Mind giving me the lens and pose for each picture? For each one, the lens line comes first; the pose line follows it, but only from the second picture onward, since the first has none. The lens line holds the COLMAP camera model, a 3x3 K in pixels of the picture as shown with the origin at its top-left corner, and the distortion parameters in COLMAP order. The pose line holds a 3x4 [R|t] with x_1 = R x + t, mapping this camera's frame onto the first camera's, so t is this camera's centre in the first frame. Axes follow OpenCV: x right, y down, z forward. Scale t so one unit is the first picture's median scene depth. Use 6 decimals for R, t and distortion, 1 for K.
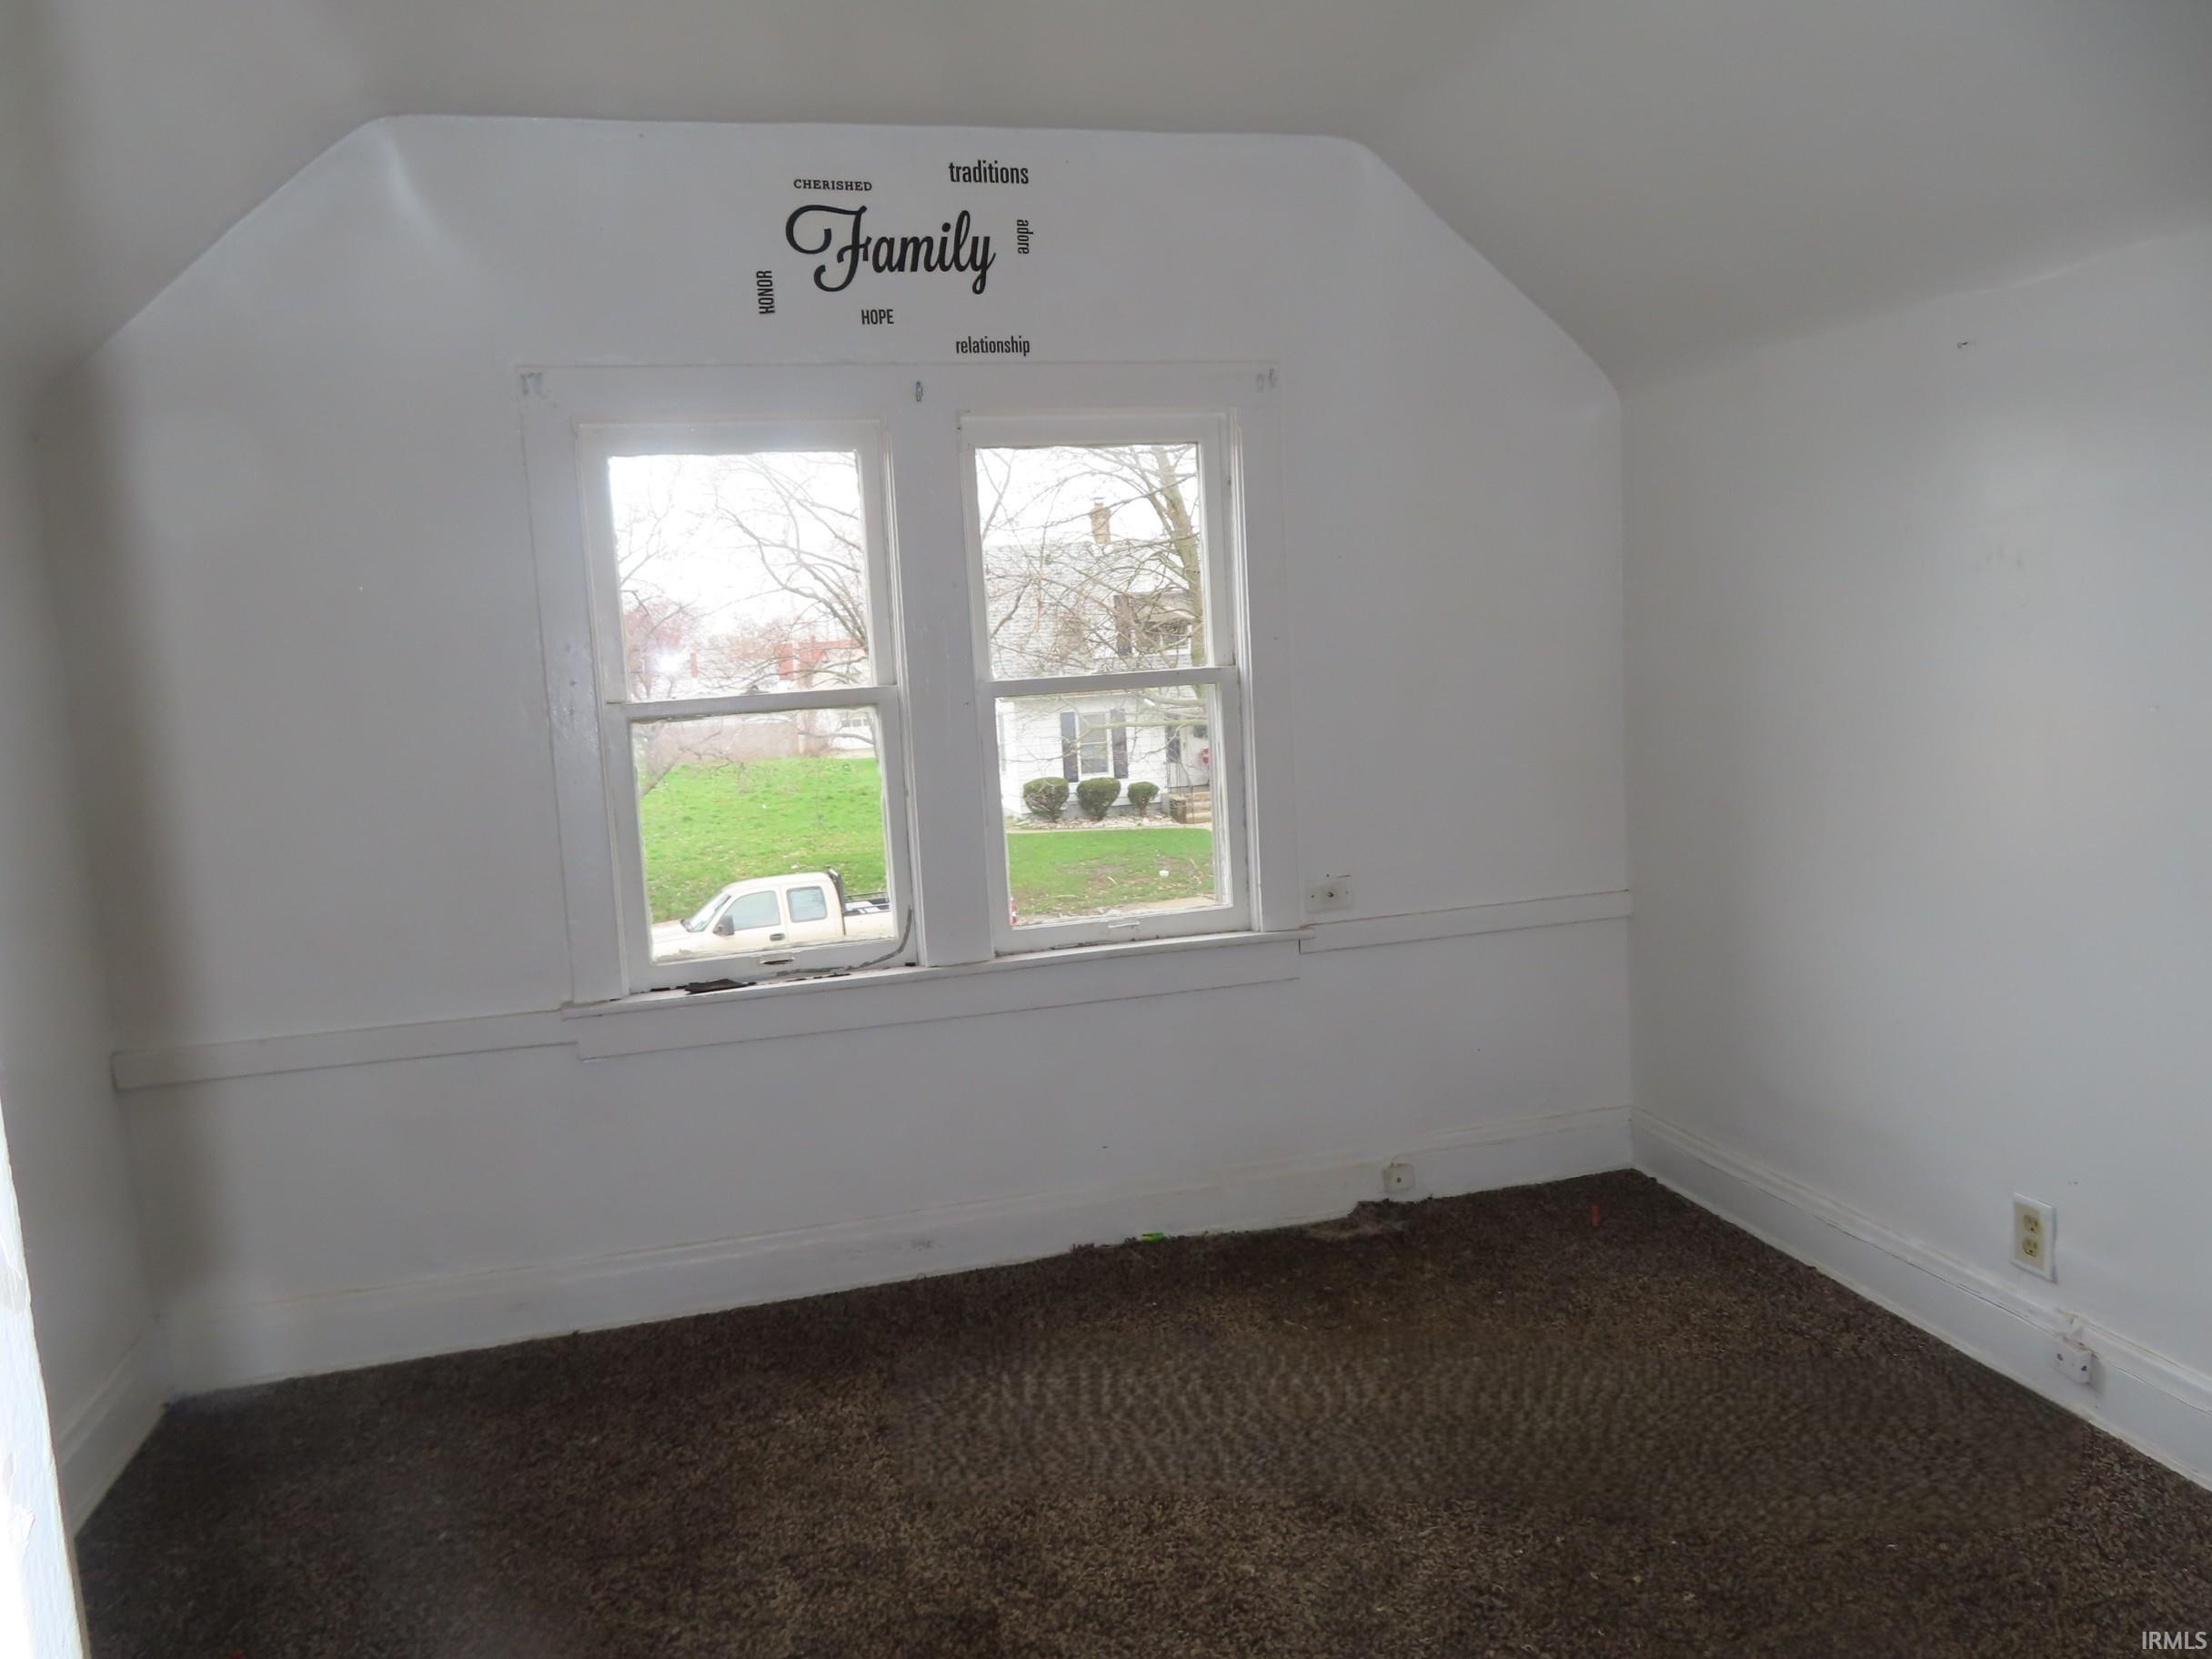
lens RADIAL K [[1565.6, 0, 1106.0], [0, 1565.6, 829.5], [0, 0, 1]] dist [0.005607, 0.006198]
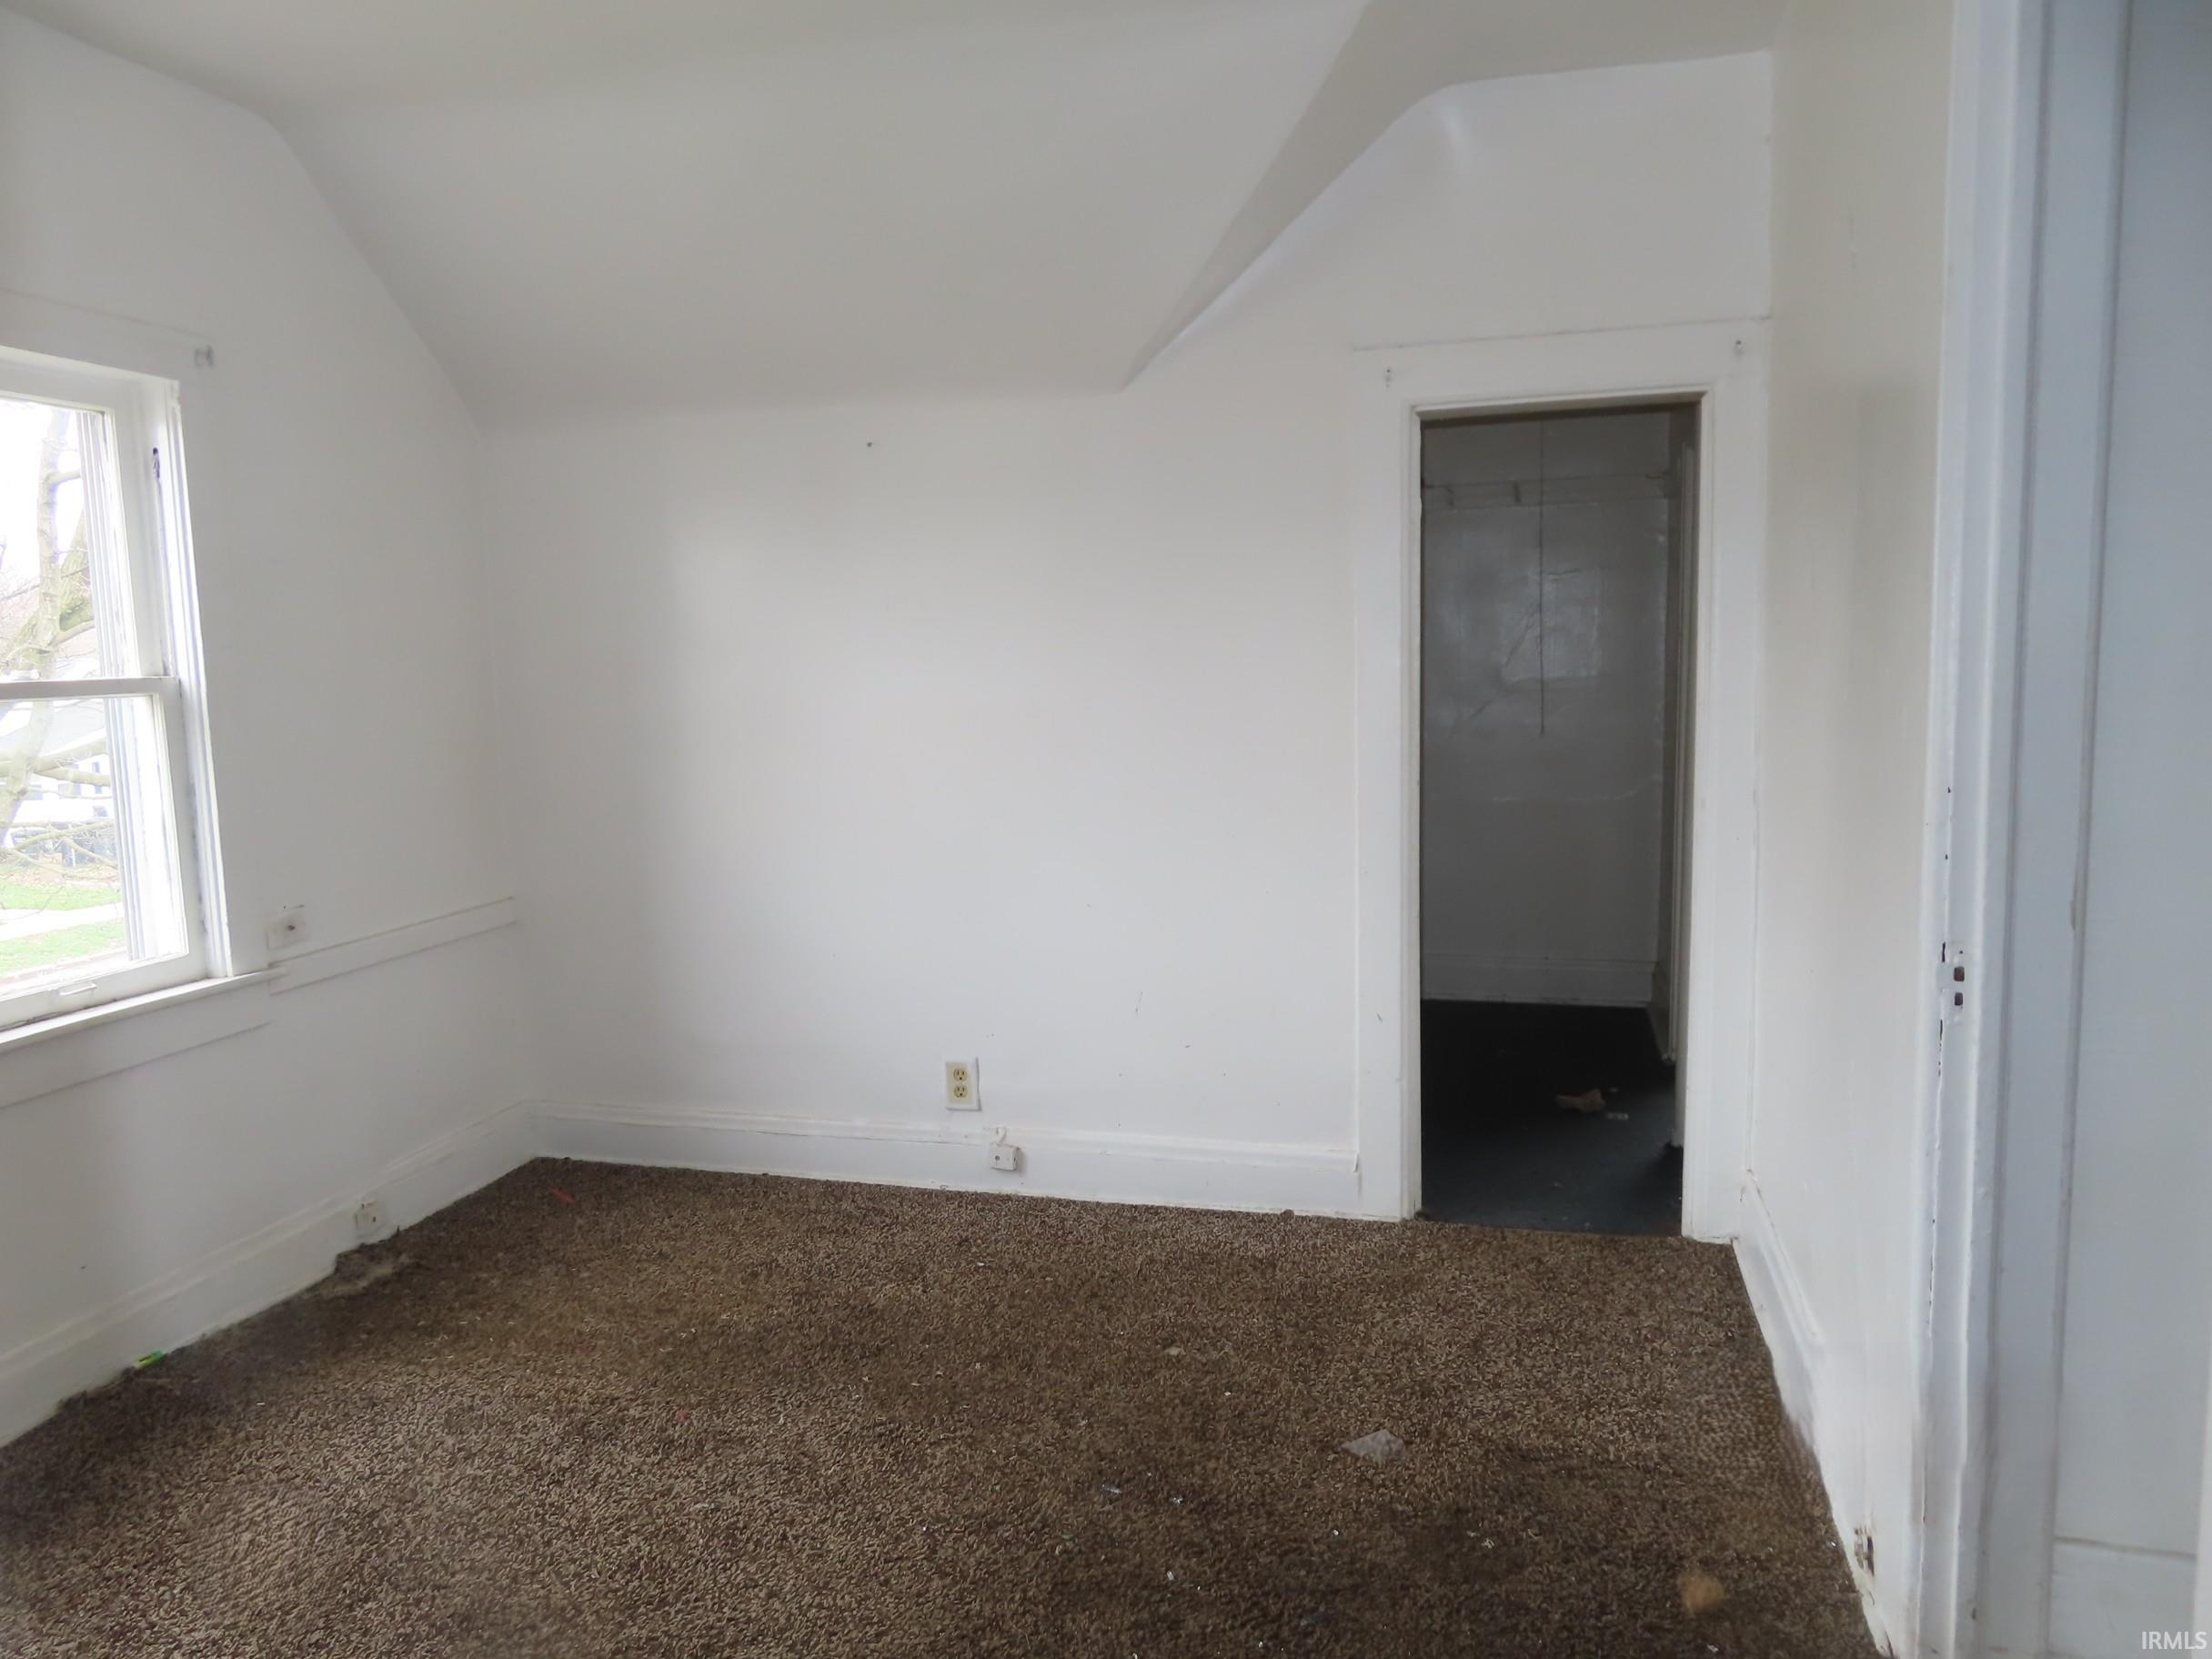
lens RADIAL K [[1545.2, 0, 1106.0], [0, 1545.2, 829.5], [0, 0, 1]] dist [-0.005689, -0.004647]
pose [[0.504593, -0.063813, 0.860996, -0.411987], [0.100137, 0.994860, 0.015048, 0.019673], [-0.857530, 0.078625, 0.508389, 0.132171]]
